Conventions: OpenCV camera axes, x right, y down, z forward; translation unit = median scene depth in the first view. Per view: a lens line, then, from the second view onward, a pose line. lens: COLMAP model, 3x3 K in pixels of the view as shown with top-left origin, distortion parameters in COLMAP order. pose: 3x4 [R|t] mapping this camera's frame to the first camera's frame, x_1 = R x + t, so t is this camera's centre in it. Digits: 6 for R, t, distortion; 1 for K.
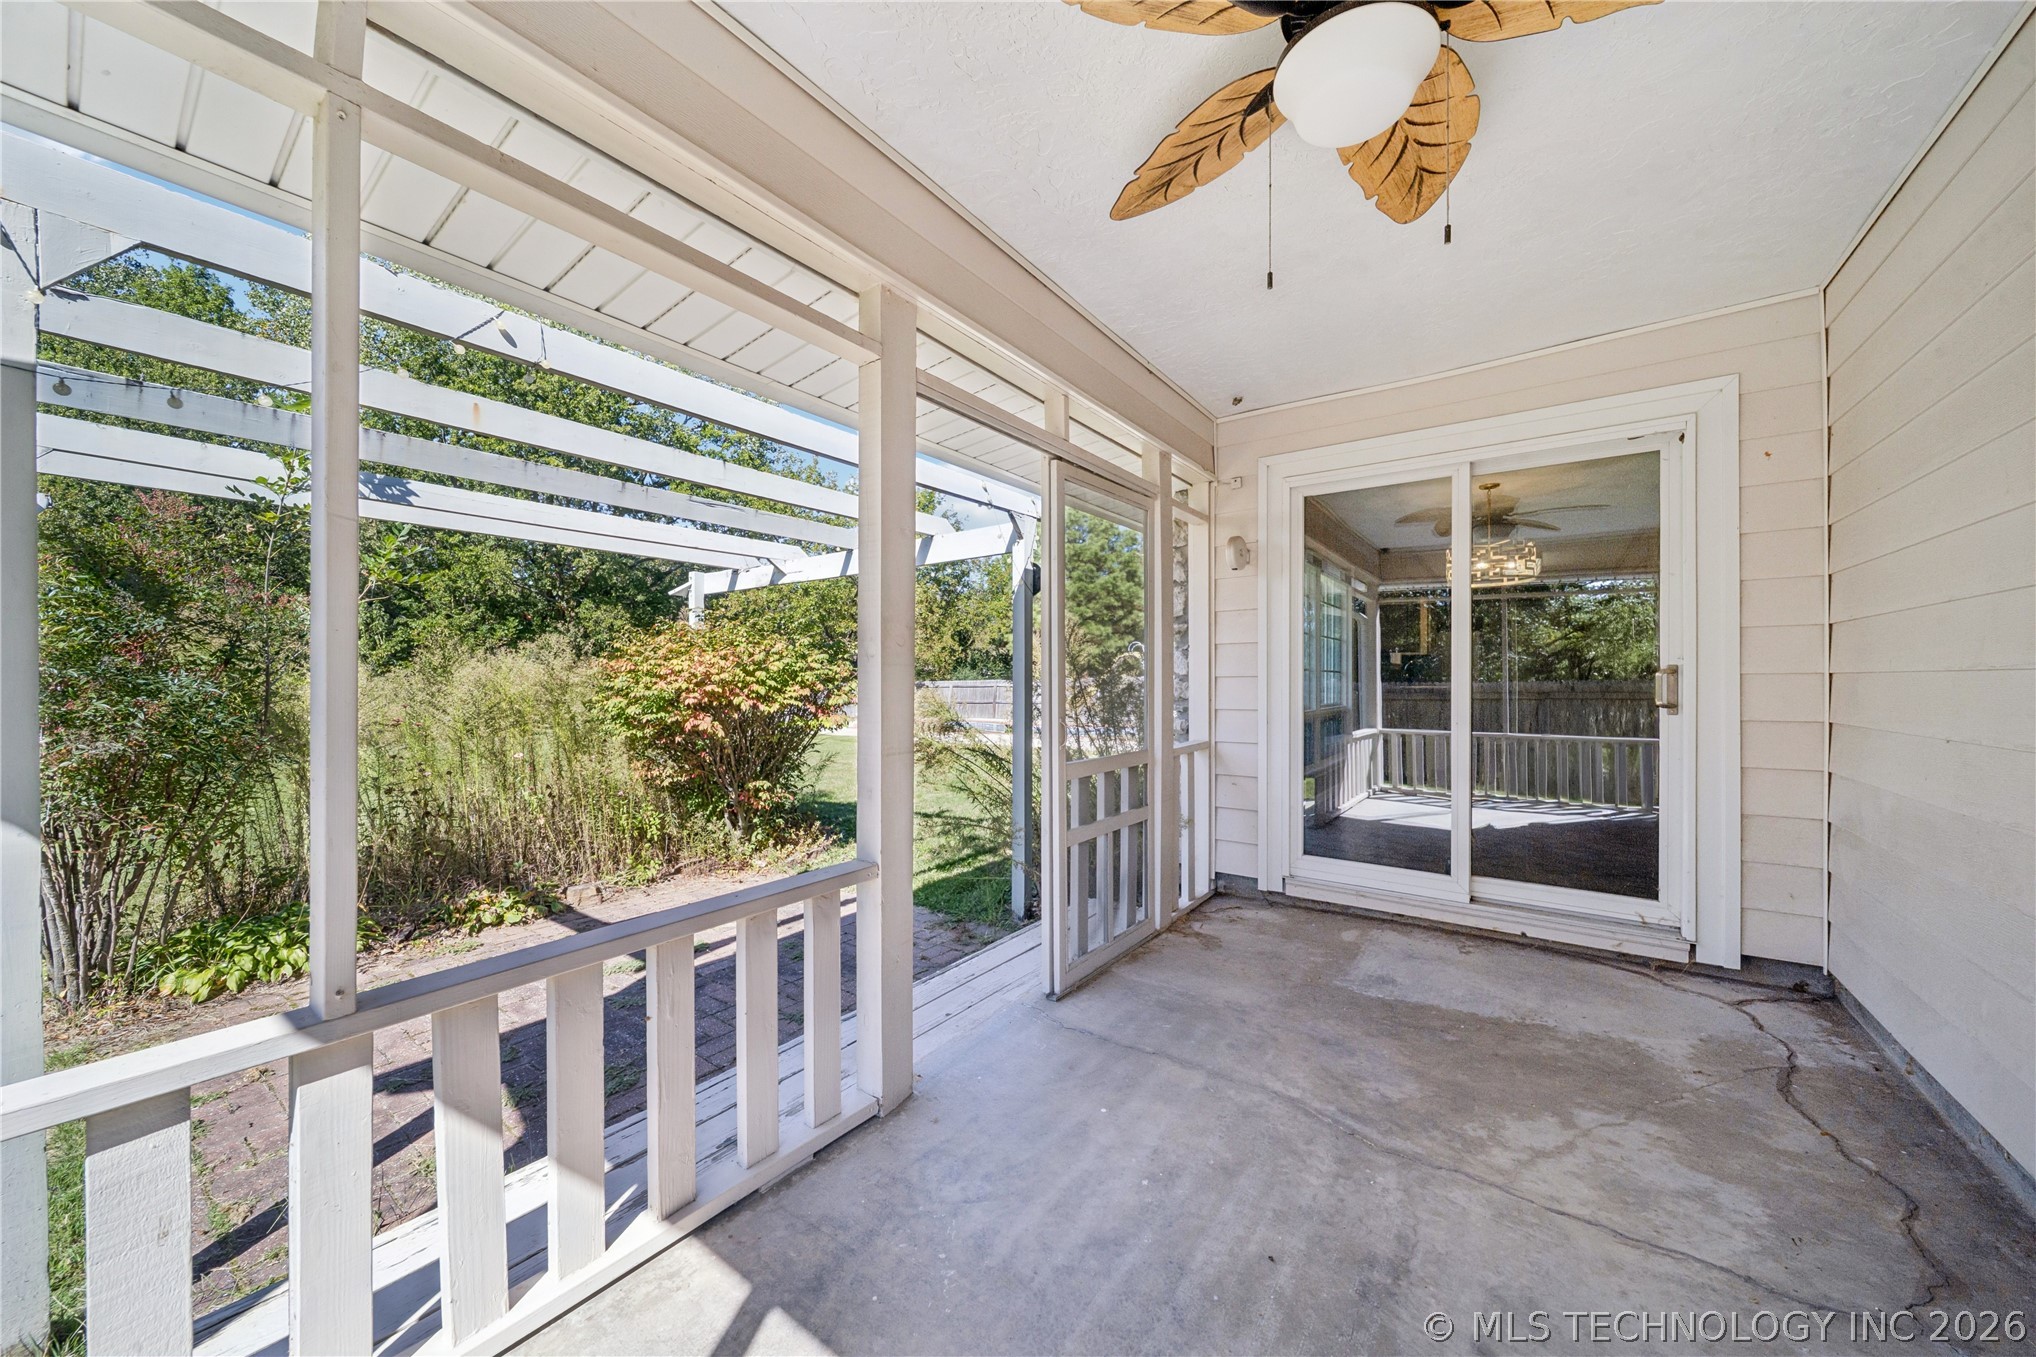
lens RADIAL K [[712.8, 0, 1012.9], [0, 712.8, 676.9], [0, 0, 1]] dist [-0.004446, 0.000023]
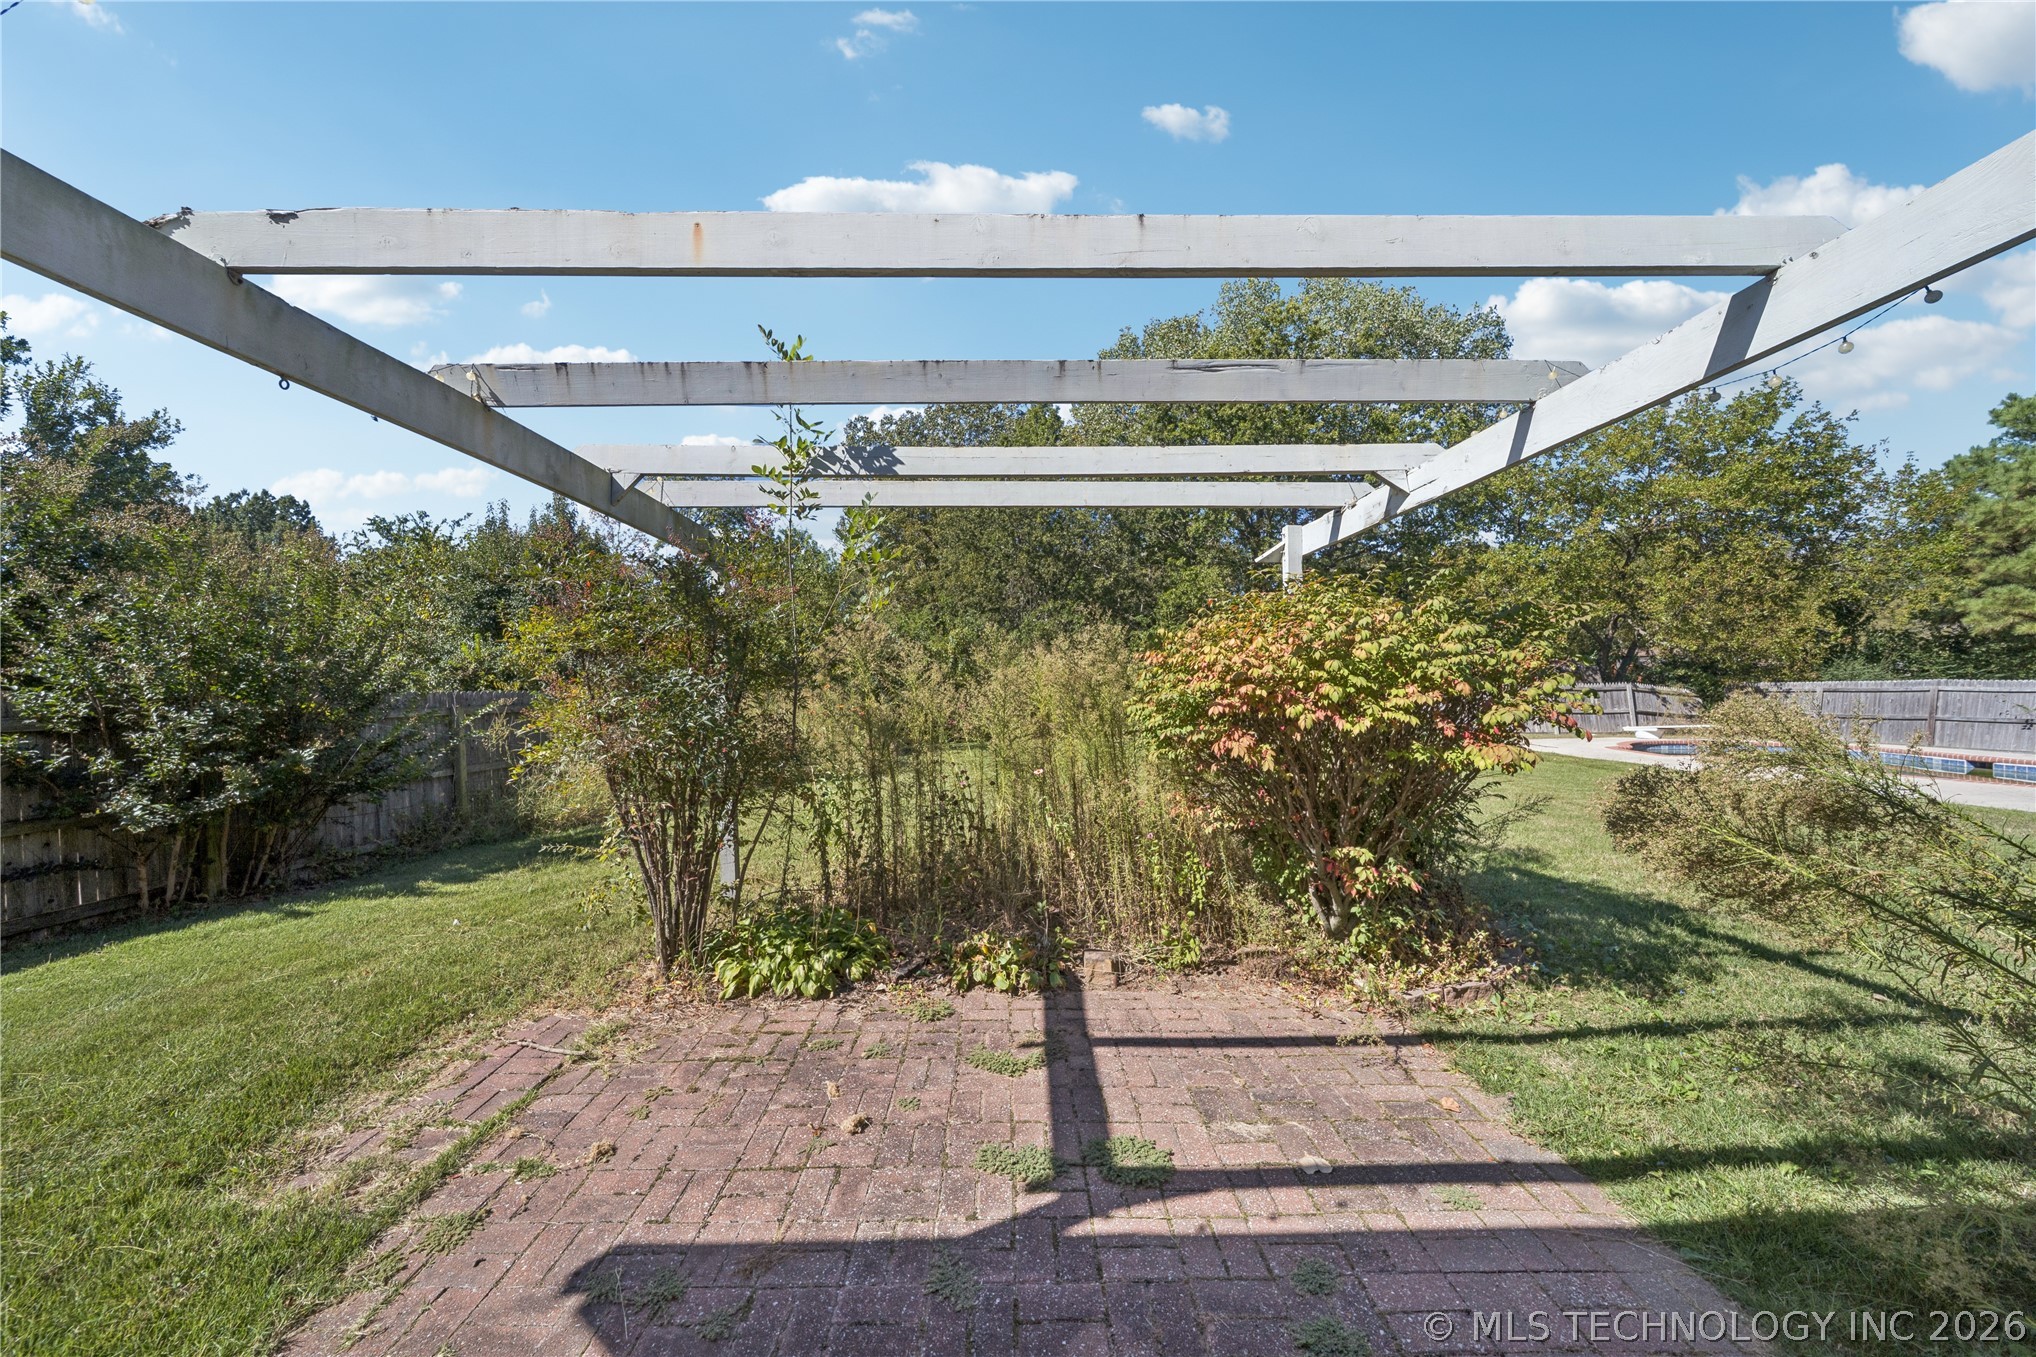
lens RADIAL K [[712.8, 0, 1020.4], [0, 712.8, 677.9], [0, 0, 1]] dist [-0.004446, 0.000023]
pose [[0.597999, -0.009594, -0.801439, -0.048829], [0.007293, 0.999952, -0.006529, 0.007541], [0.801463, -0.001940, 0.598041, 0.436435]]
